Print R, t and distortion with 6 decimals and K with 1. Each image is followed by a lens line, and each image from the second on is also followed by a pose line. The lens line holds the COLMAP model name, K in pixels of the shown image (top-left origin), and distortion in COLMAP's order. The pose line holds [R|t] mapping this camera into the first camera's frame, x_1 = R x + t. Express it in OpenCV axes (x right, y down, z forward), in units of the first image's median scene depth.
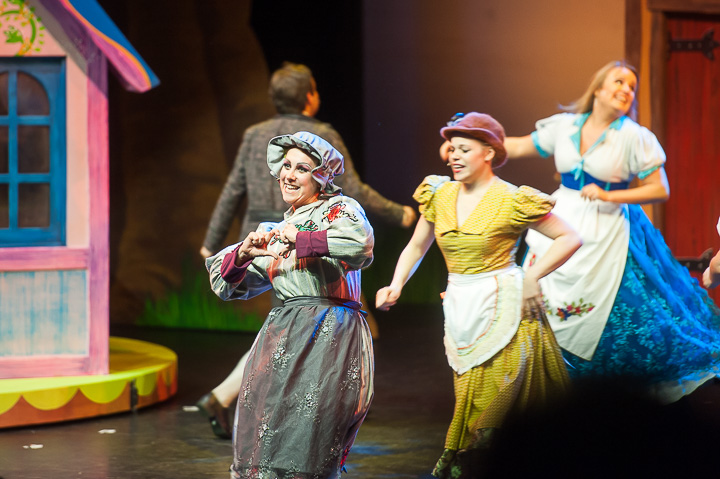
lens RADIAL K [[4269.4, 0, 266.0], [0, 4269.4, 202.1], [0, 0, 1]] dist [1.968649, -0.557345]
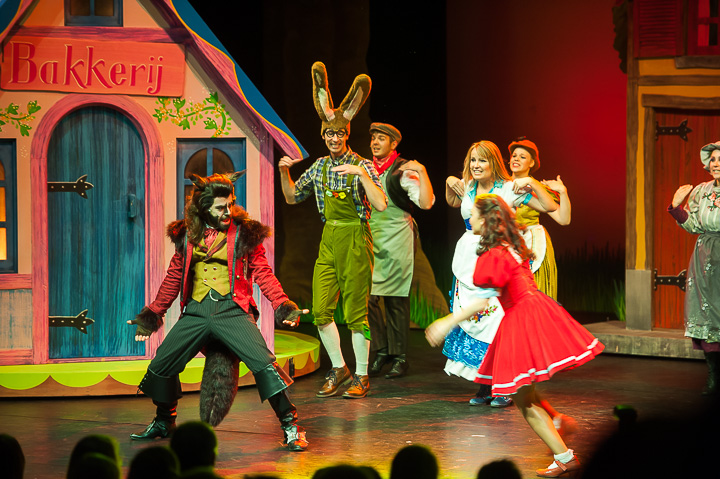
lens RADIAL K [[3319.0, 0, 353.5], [0, 3319.0, 239.6], [0, 0, 1]] dist [1.408877, 5.462254]
pose [[0.999996, 0.001453, -0.002385, -0.006991], [-0.001441, 0.999985, 0.005247, -0.005215], [0.002393, -0.005243, 0.999983, -0.137049]]
